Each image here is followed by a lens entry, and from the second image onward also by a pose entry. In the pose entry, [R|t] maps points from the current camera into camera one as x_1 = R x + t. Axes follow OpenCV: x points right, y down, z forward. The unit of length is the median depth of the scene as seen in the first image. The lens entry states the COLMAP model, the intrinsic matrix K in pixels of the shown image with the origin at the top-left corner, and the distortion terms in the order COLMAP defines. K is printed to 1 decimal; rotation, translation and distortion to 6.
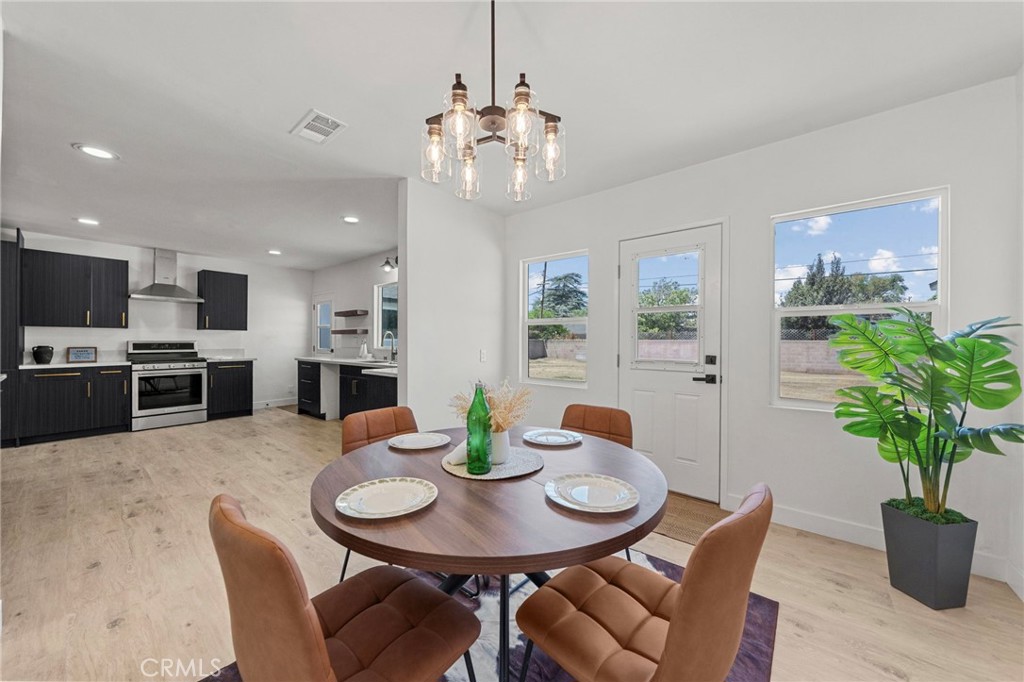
lens RADIAL K [[355.1, 0, 506.1], [0, 355.1, 340.9], [0, 0, 1]] dist [-0.004137, 0.000022]
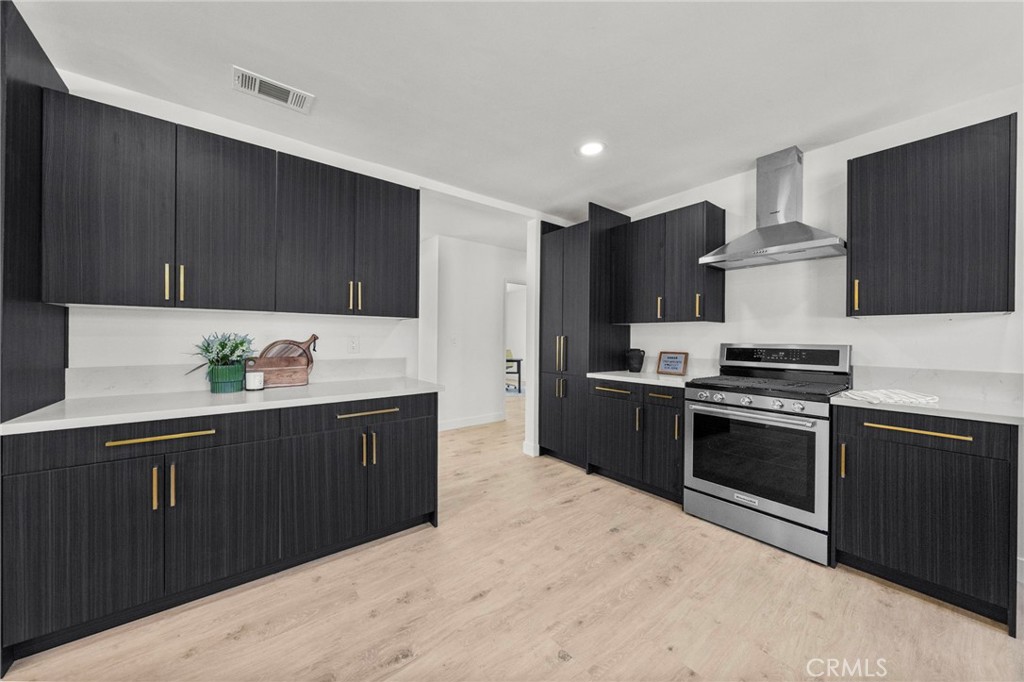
lens RADIAL K [[355.1, 0, 504.9], [0, 355.1, 338.3], [0, 0, 1]] dist [-0.004137, 0.000022]
pose [[-0.224104, -0.005593, -0.974549, -0.465509], [-0.009115, 0.999952, -0.003643, -0.003576], [0.974523, 0.008066, -0.224144, 0.844822]]
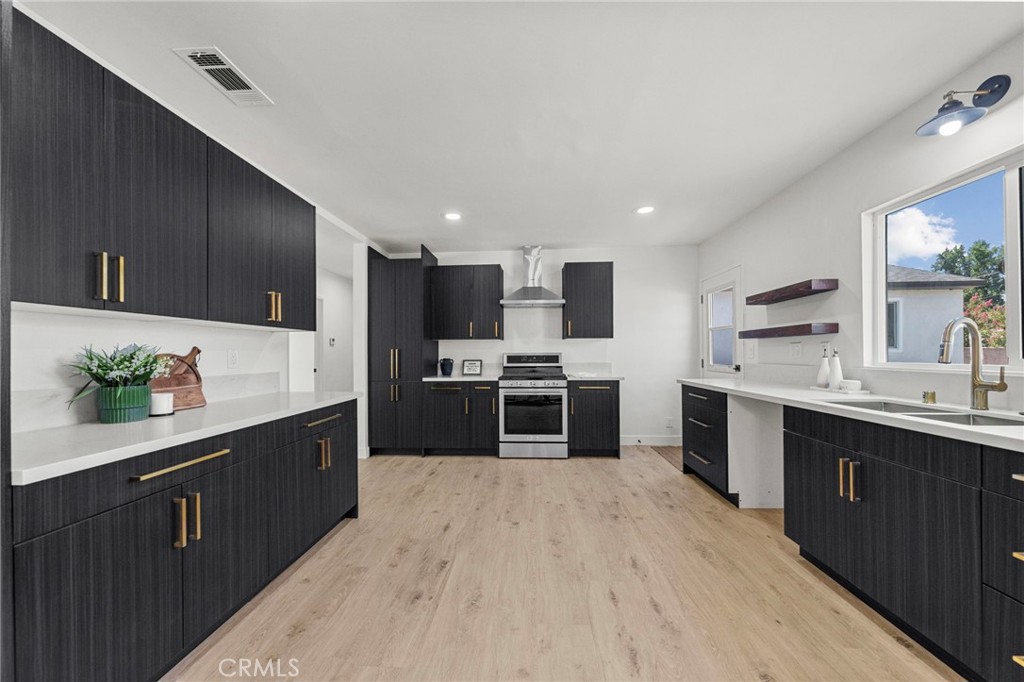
lens RADIAL K [[355.1, 0, 513.0], [0, 355.1, 350.2], [0, 0, 1]] dist [-0.004137, 0.000022]
pose [[0.583954, -0.014478, -0.811657, -0.329769], [0.007821, 0.999895, -0.012209, 0.003940], [0.811749, 0.000781, 0.584006, 0.516438]]
